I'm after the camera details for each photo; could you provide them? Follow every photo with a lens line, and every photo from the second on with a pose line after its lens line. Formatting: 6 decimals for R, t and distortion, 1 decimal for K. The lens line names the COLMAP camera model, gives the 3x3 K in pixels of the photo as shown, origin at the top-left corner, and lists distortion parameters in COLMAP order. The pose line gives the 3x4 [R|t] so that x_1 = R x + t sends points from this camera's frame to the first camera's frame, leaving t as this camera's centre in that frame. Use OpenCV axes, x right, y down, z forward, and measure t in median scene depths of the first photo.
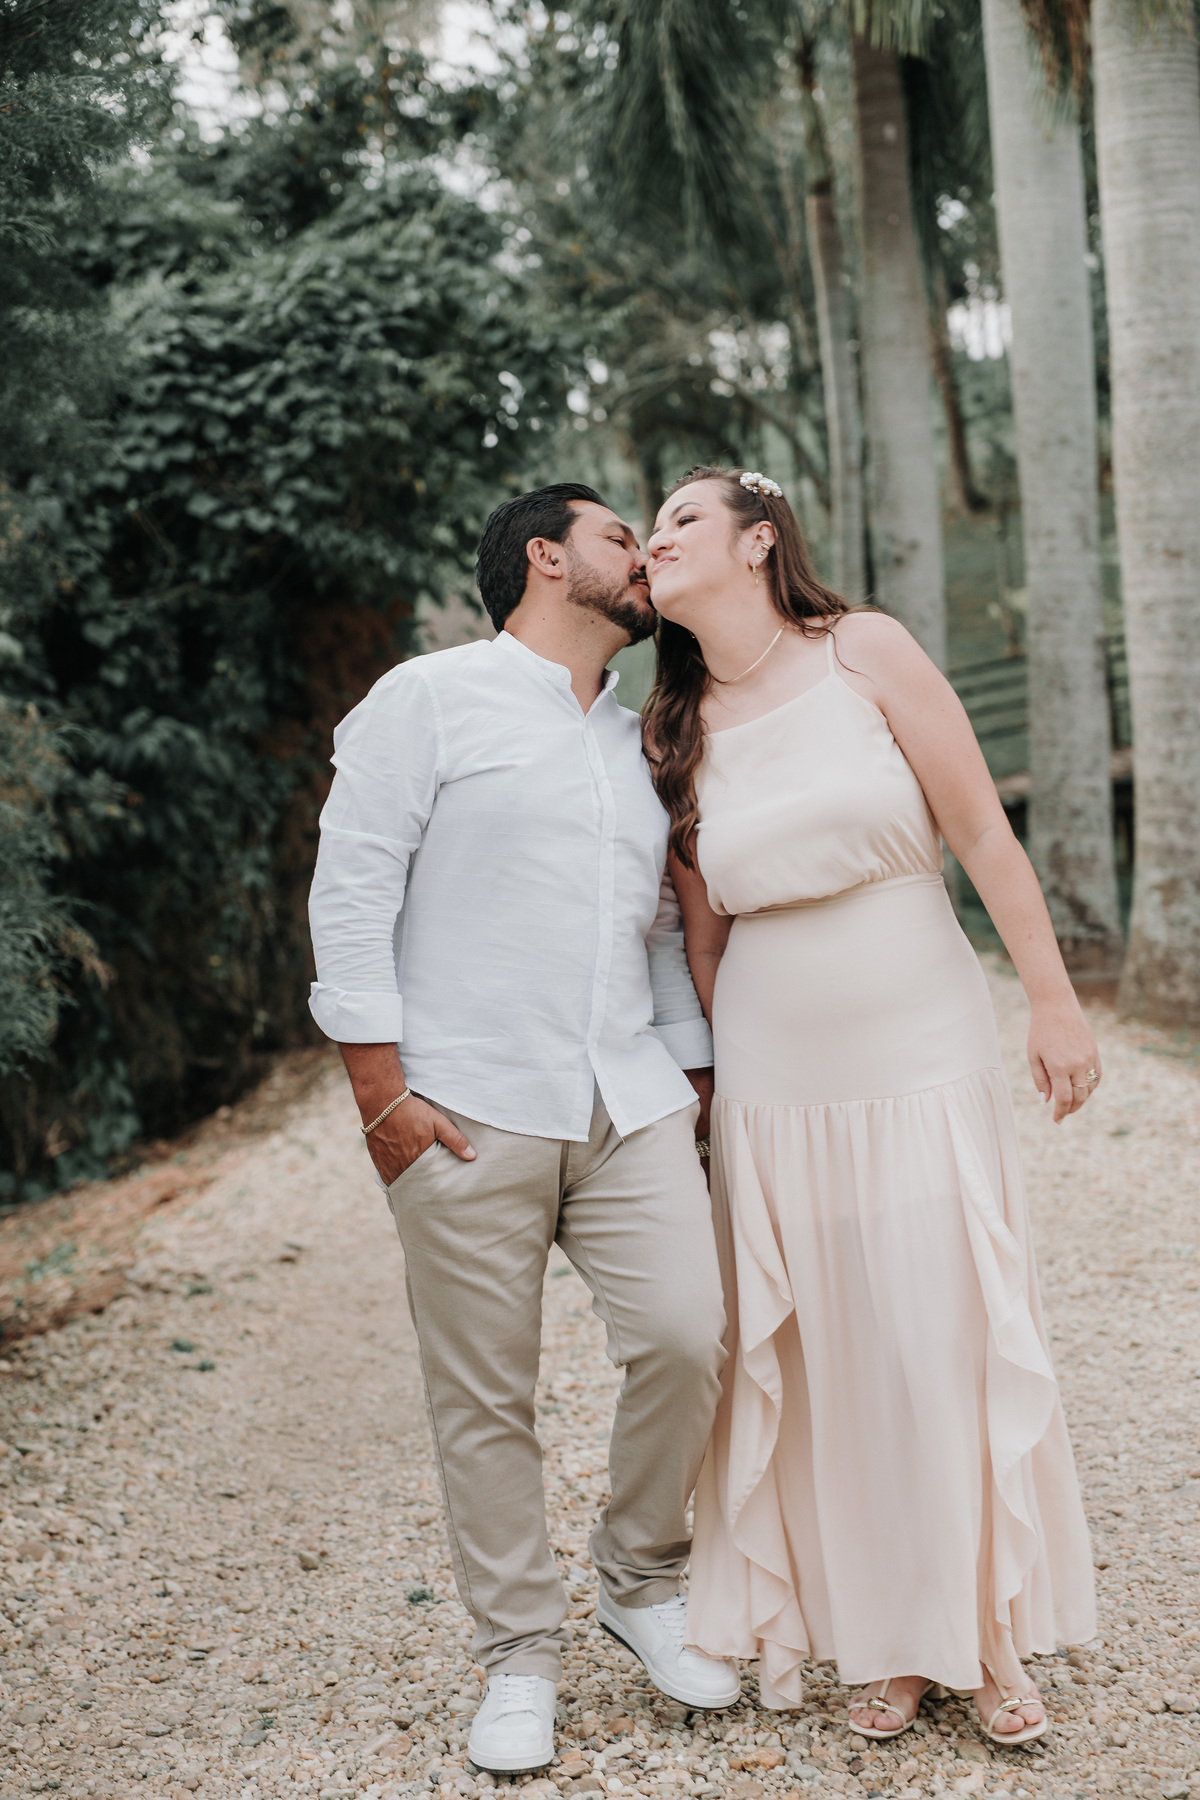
lens RADIAL K [[3232.6, 0, 600.0], [0, 3232.6, 900.0], [0, 0, 1]] dist [0.165202, -0.143993]
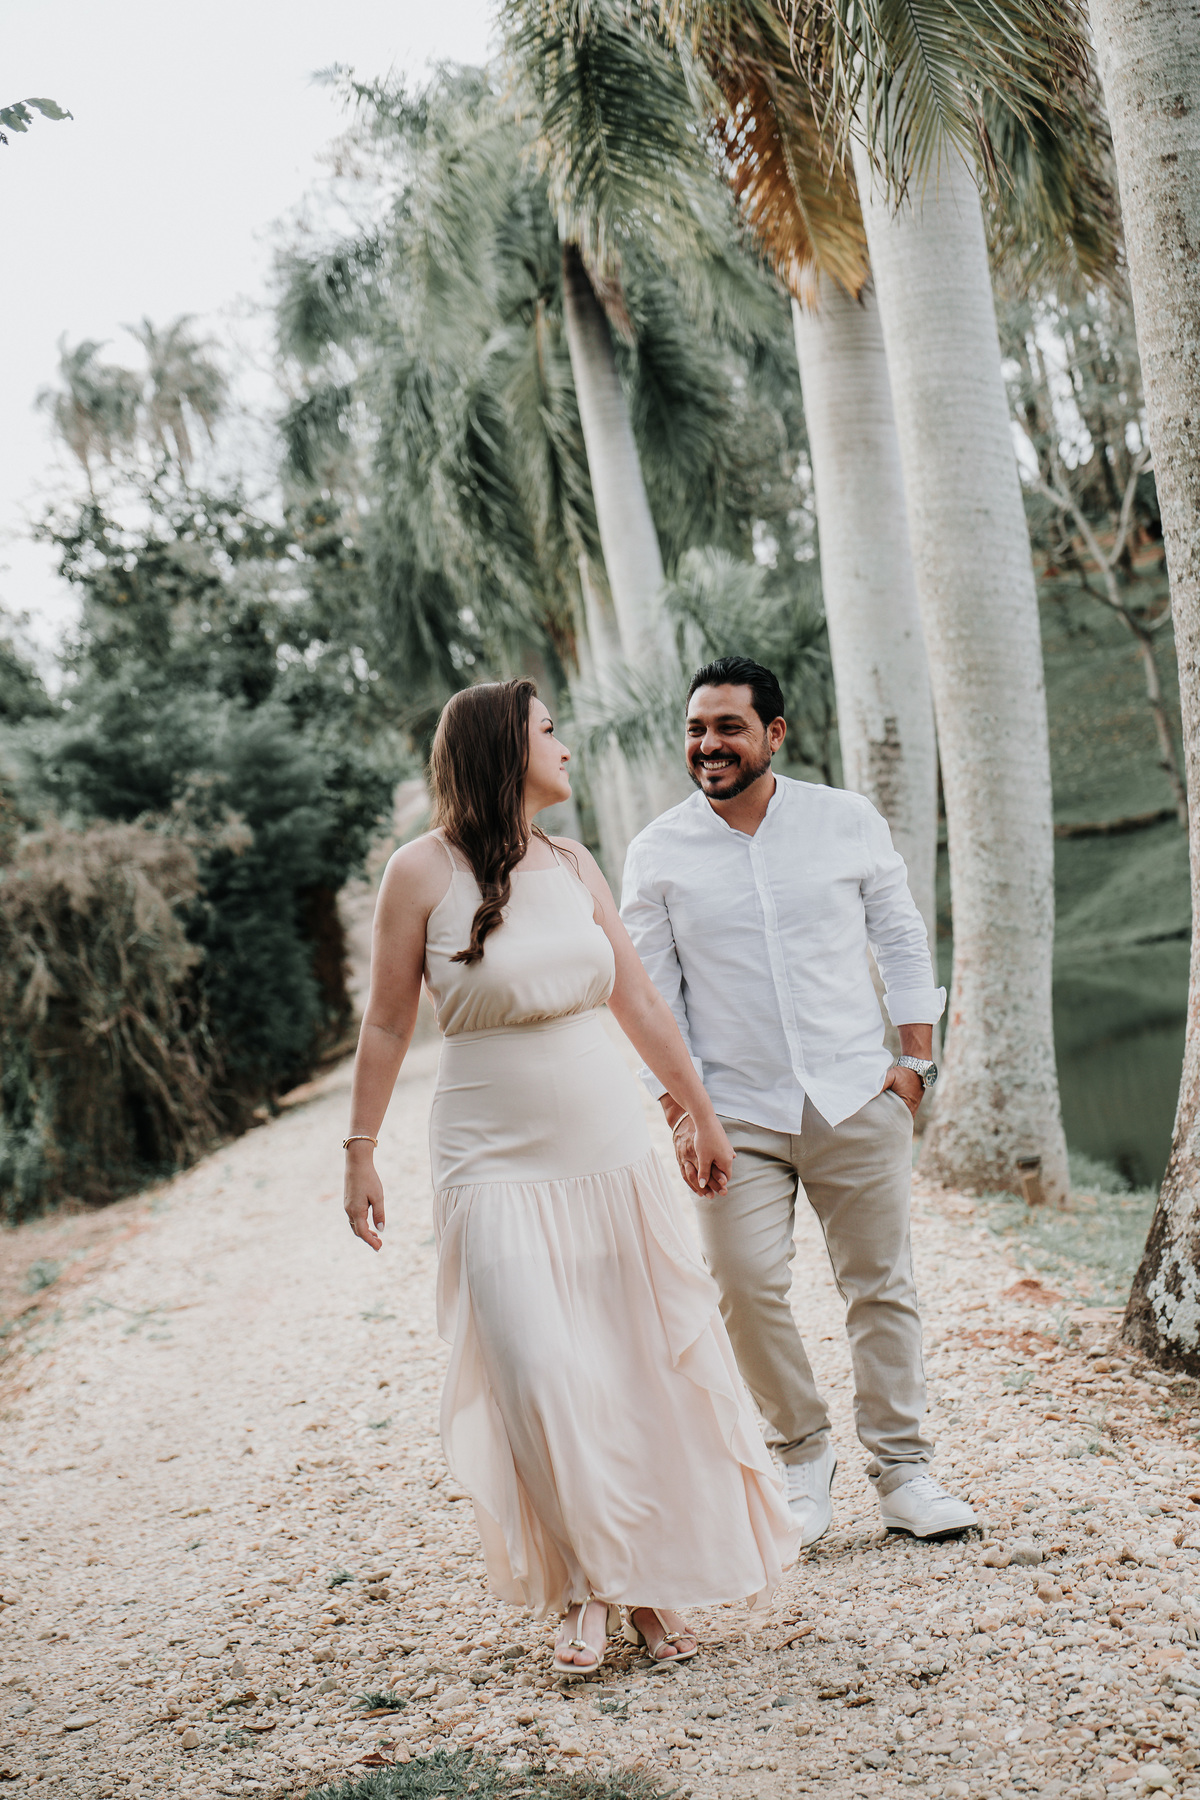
lens RADIAL K [[3075.6, 0, 600.0], [0, 3075.6, 900.0], [0, 0, 1]] dist [0.012706, 0.010816]
pose [[0.991555, -0.112173, 0.065090, -0.018623], [0.115618, 0.991942, -0.051811, 0.063946], [-0.058753, 0.058899, 0.996533, -1.323601]]
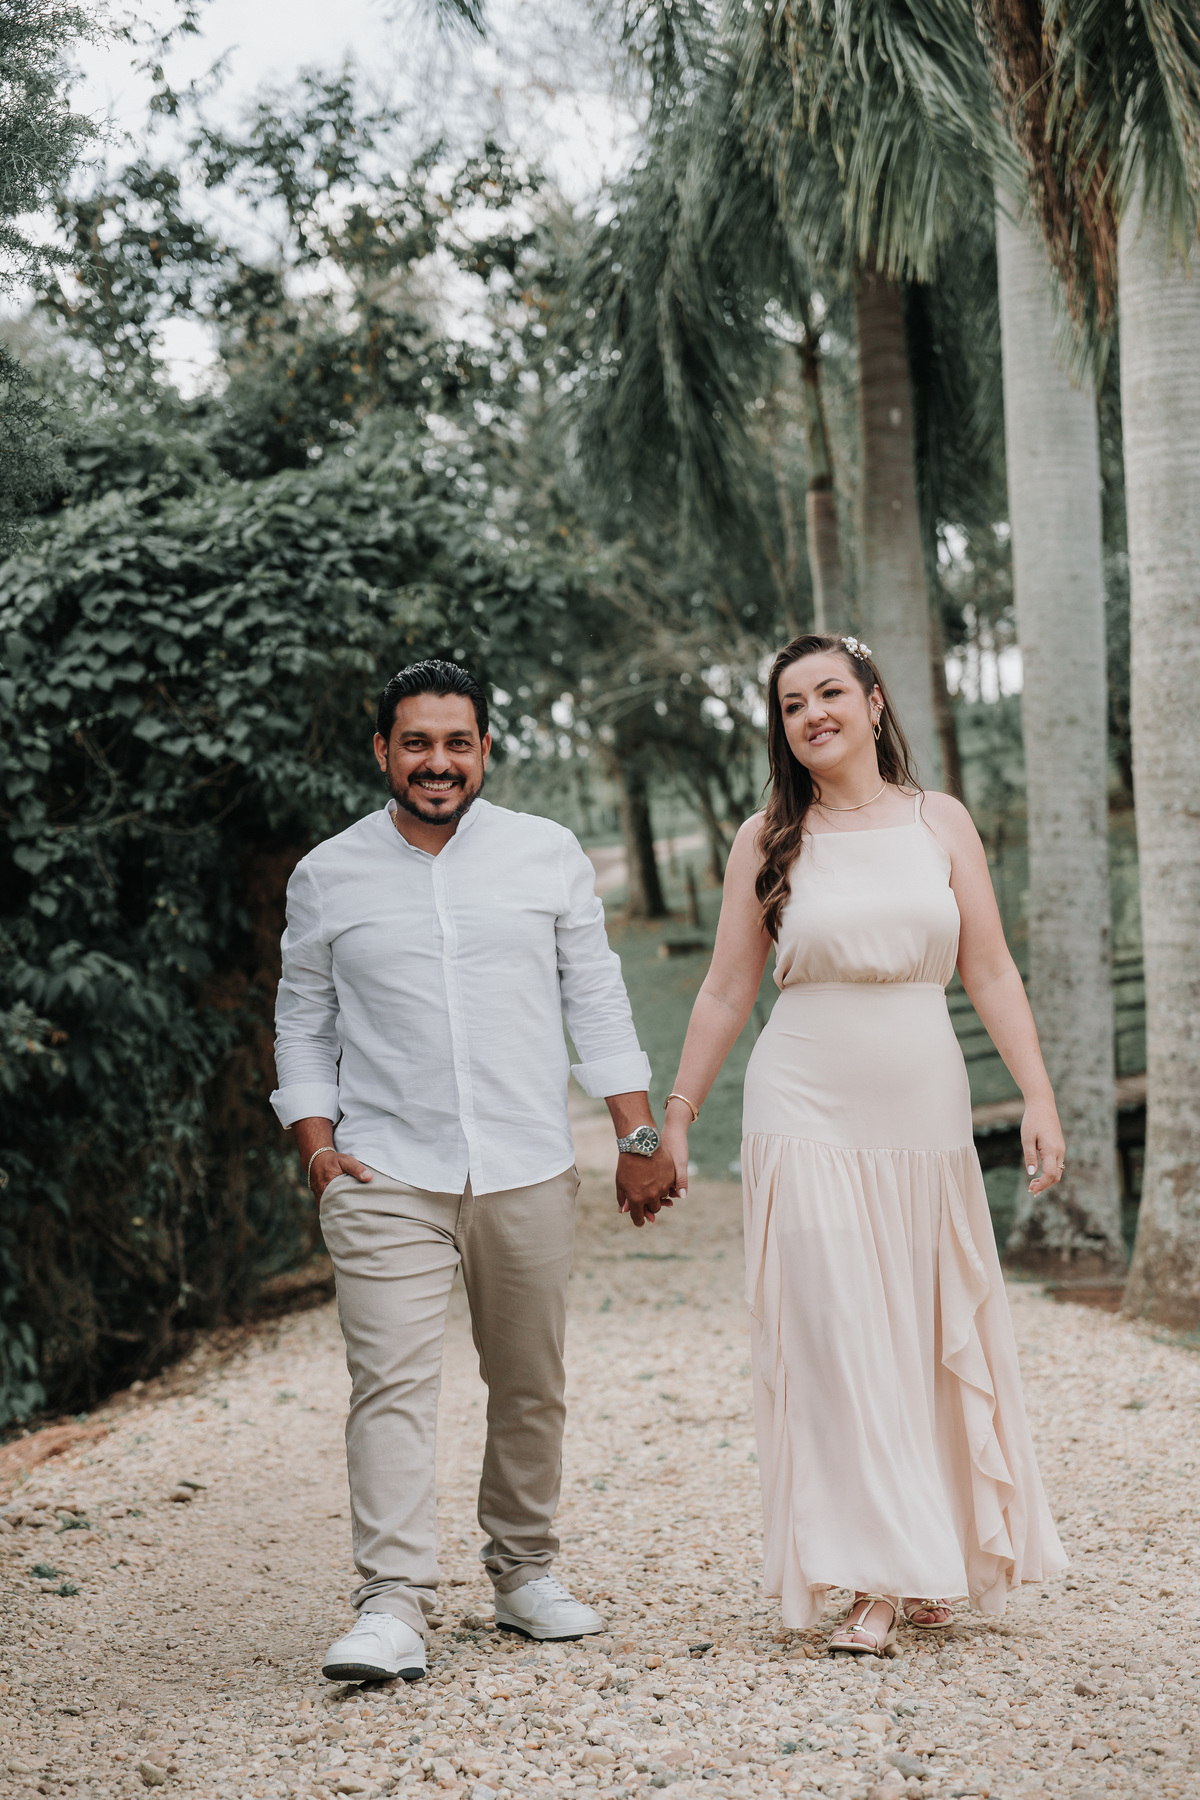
lens RADIAL K [[3272.0, 0, 562.2], [0, 3272.0, 987.5], [0, 0, 1]] dist [0.151318, -0.404907]
pose [[0.999230, 0.038847, -0.005427, 0.003650], [-0.039180, 0.995099, -0.090789, 0.032800], [0.001873, 0.090932, 0.995855, 0.070067]]
